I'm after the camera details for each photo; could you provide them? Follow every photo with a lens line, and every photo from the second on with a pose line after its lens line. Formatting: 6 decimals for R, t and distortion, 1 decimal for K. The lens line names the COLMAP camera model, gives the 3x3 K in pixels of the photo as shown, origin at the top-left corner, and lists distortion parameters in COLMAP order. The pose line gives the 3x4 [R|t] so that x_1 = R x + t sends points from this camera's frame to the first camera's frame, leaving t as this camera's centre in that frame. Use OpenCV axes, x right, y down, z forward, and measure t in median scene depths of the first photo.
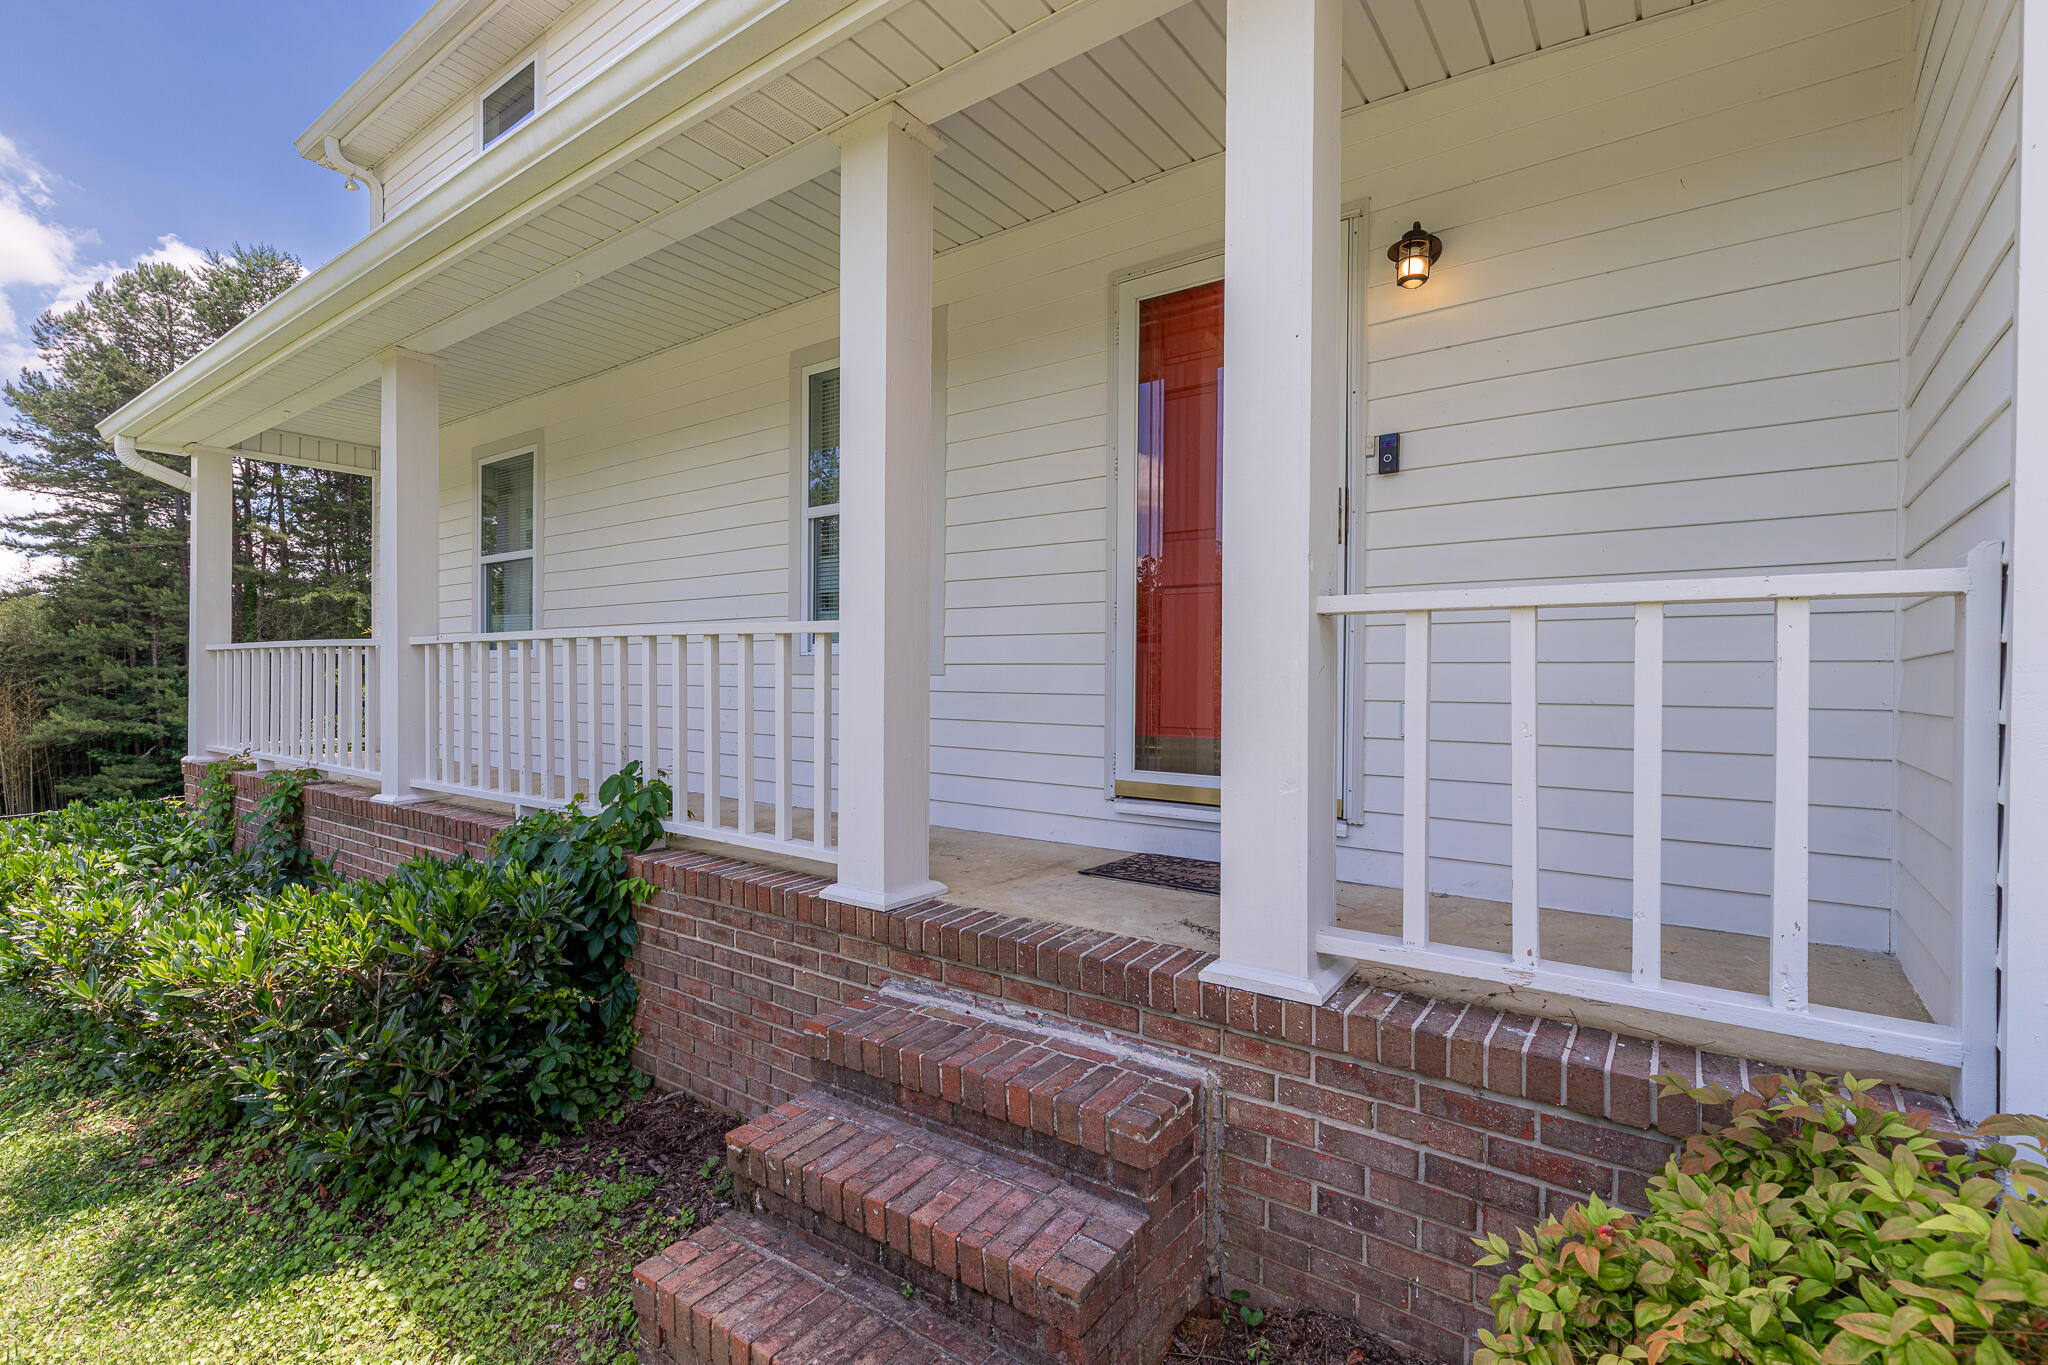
lens RADIAL K [[924.4, 0, 1024.0], [0, 924.4, 682.5], [0, 0, 1]] dist [-0.000760, 0.000006]
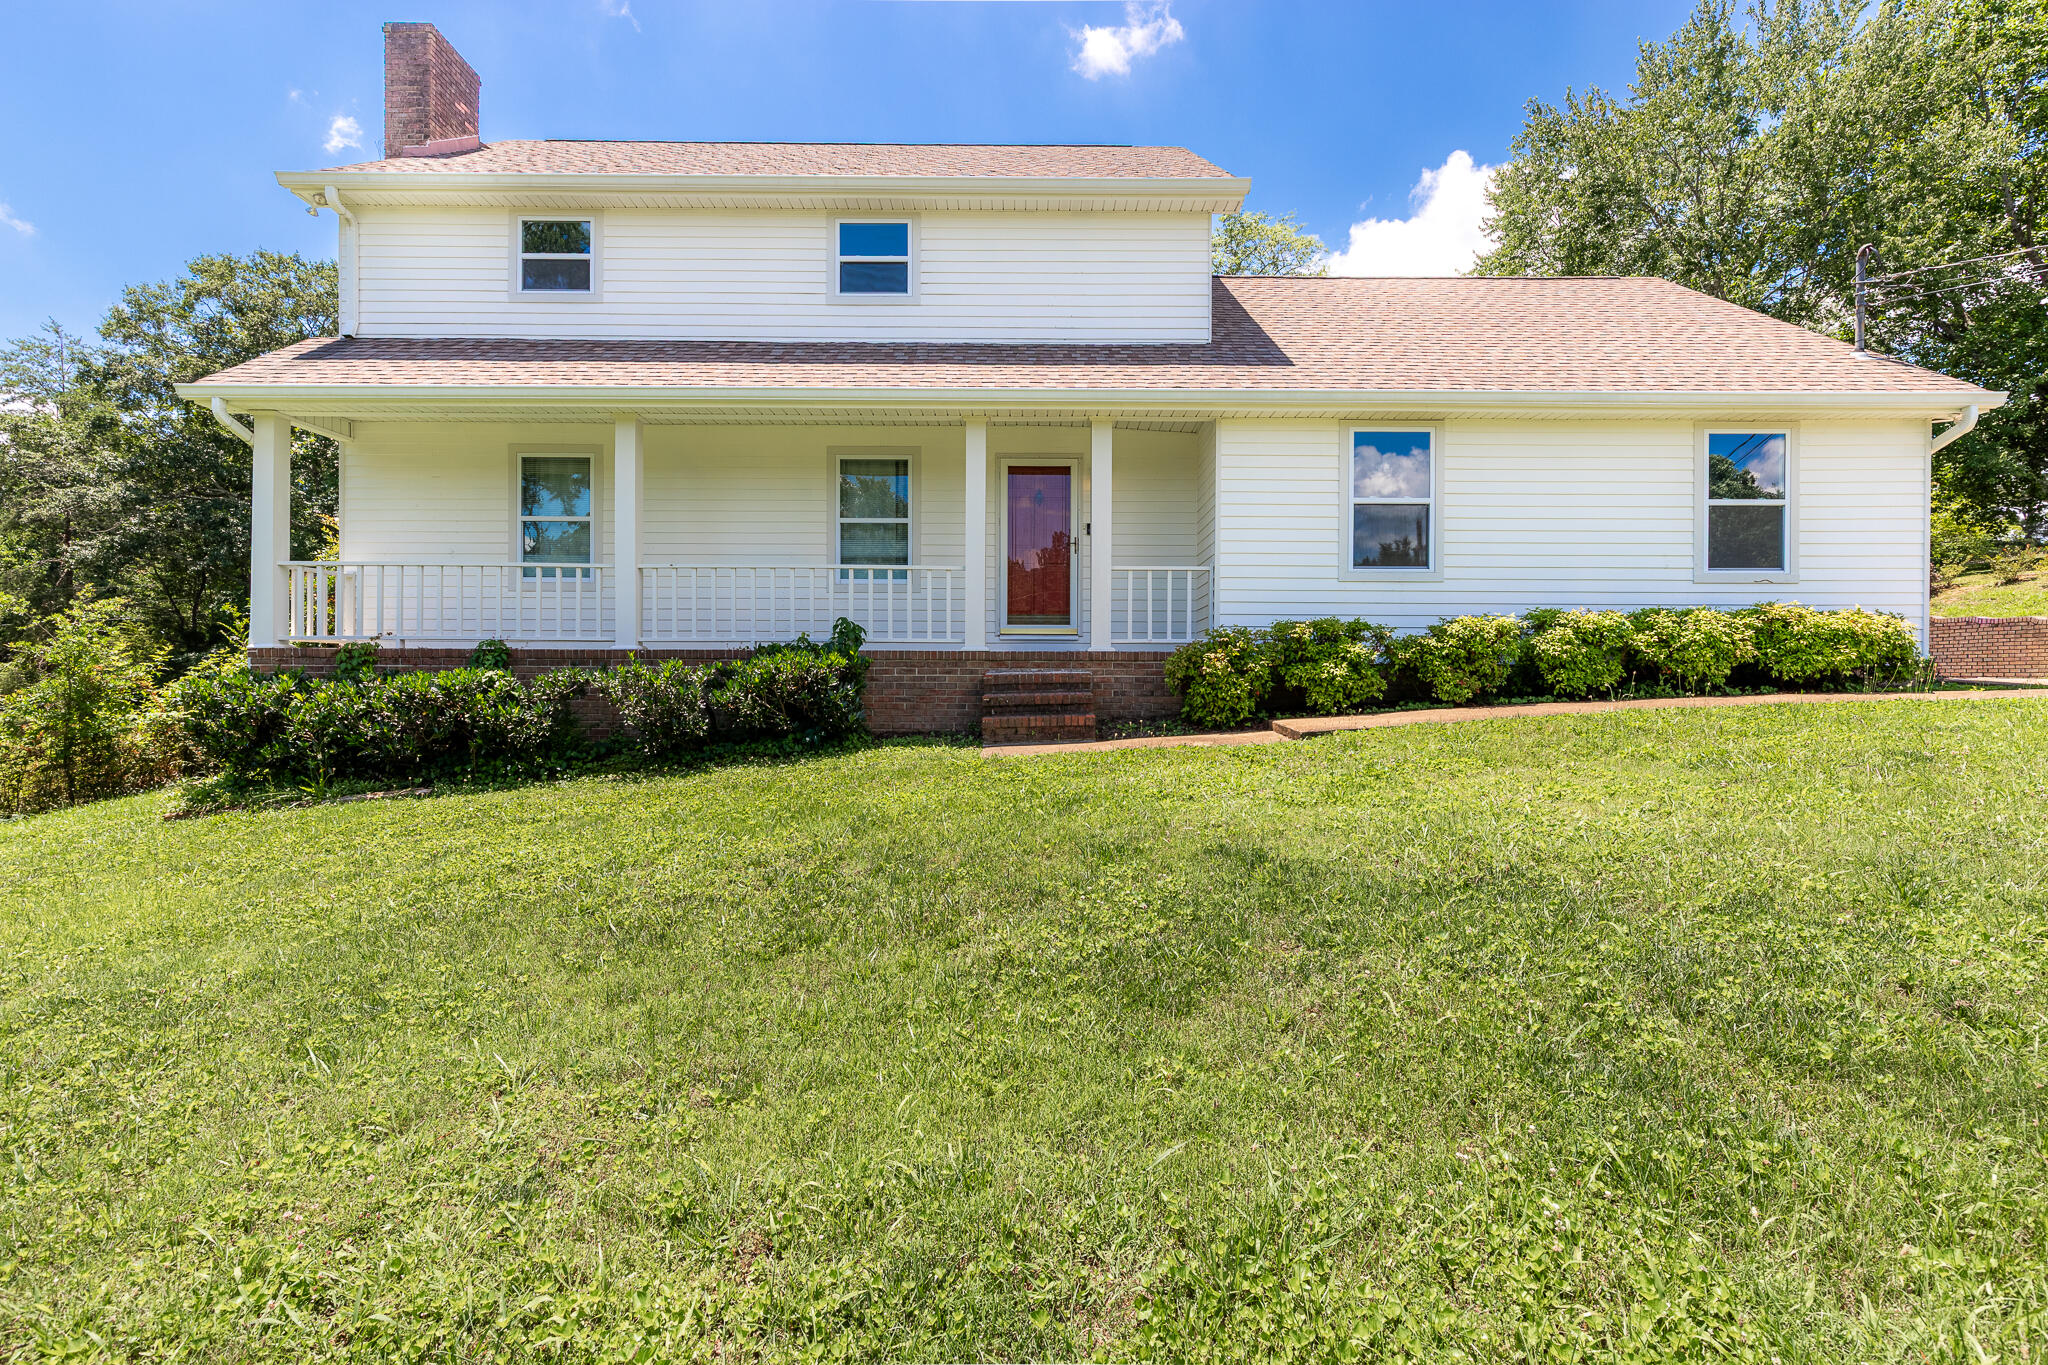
lens RADIAL K [[924.4, 0, 1024.0], [0, 924.4, 682.5], [0, 0, 1]] dist [-0.000760, 0.000006]
pose [[0.815642, -0.008637, 0.578492, -0.789851], [0.004401, 0.999952, 0.008724, 0.129881], [-0.578540, -0.004570, 0.815642, -0.734196]]
